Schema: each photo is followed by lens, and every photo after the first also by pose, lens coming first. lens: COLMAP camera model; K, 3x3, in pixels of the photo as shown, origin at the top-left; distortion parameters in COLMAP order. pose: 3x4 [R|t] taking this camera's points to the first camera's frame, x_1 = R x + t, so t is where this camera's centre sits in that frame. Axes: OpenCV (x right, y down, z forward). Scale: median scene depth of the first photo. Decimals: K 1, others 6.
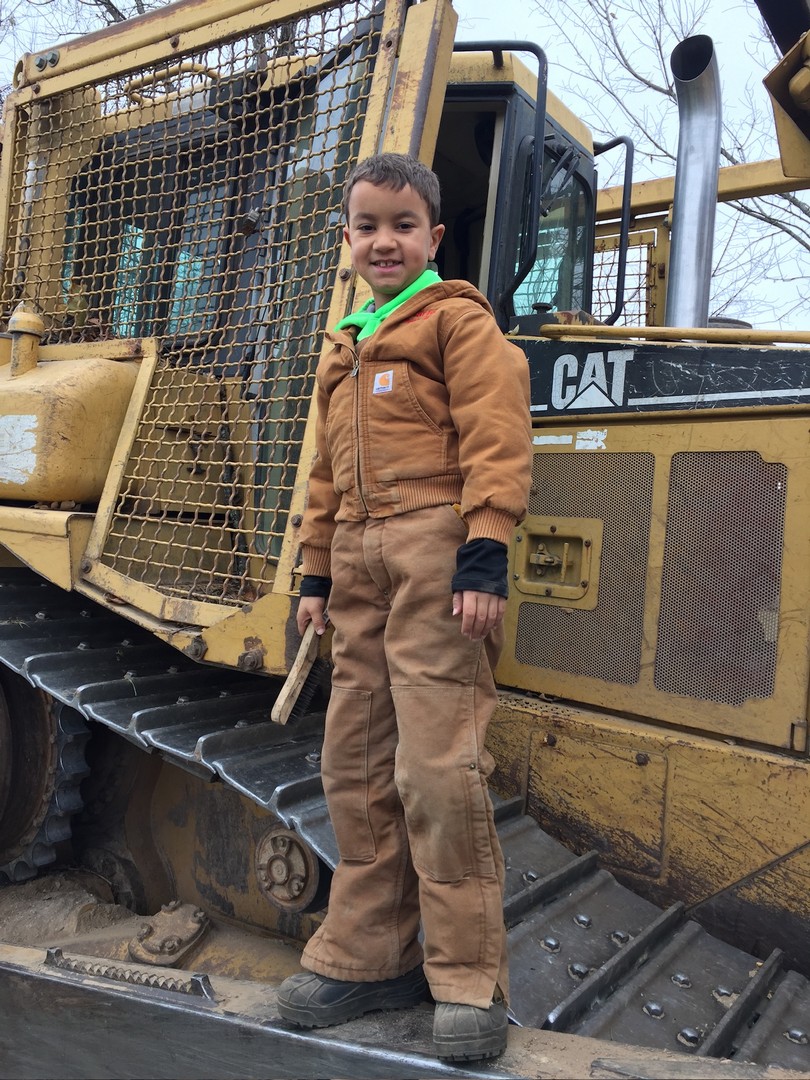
lens RADIAL K [[911.8, 0, 411.1], [0, 911.8, 518.5], [0, 0, 1]] dist [0.054234, -0.052053]
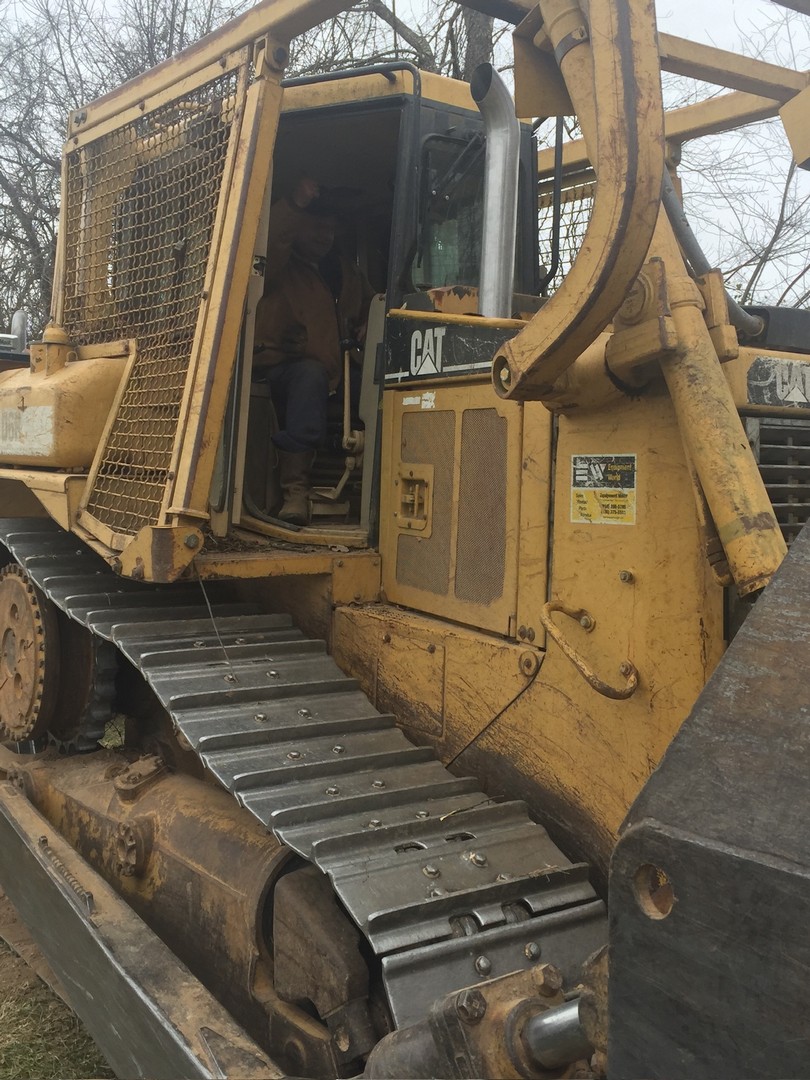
lens RADIAL K [[1189.5, 0, 418.3], [0, 1189.5, 512.1], [0, 0, 1]] dist [0.040978, 0.000000]
pose [[0.942985, -0.028553, -0.331610, 0.719723], [0.042557, 0.998479, 0.035046, 0.007865], [0.330105, -0.047160, 0.942766, -0.530736]]
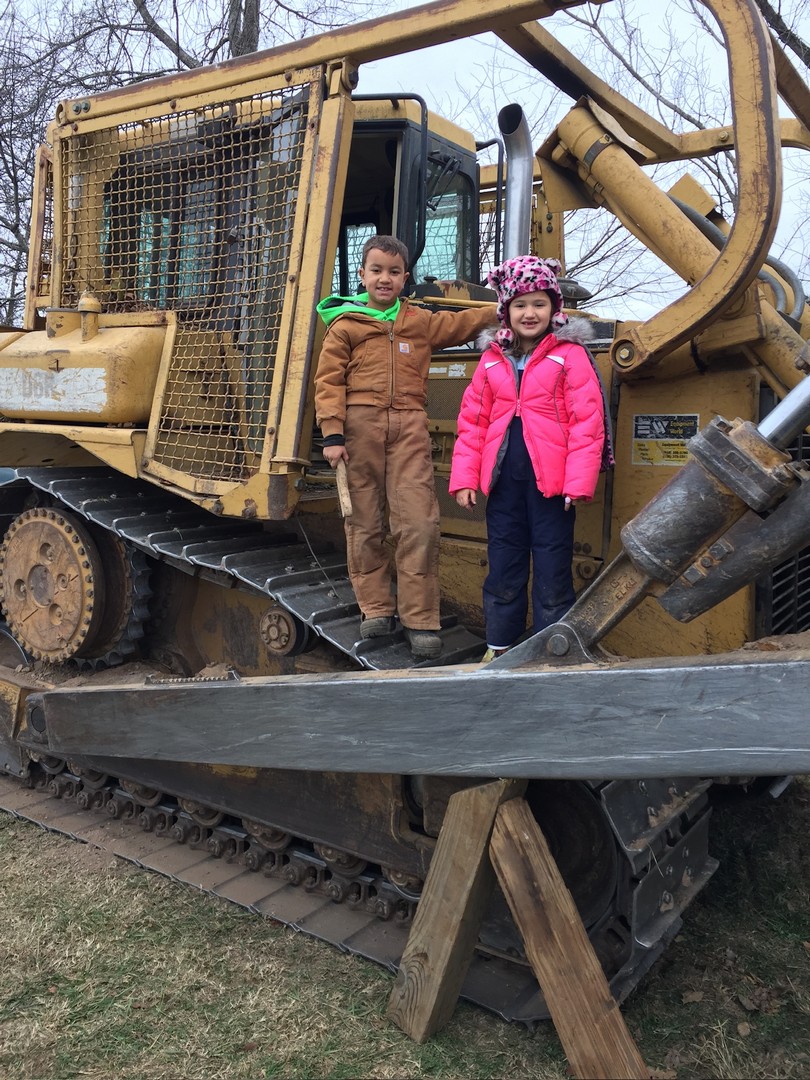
lens RADIAL K [[911.8, 0, 410.2], [0, 911.8, 518.2], [0, 0, 1]] dist [0.054234, -0.052053]
pose [[0.999177, -0.040171, -0.005650, 0.116030], [0.040558, 0.991960, 0.119880, -0.025277], [0.000789, -0.120010, 0.992772, -0.602088]]
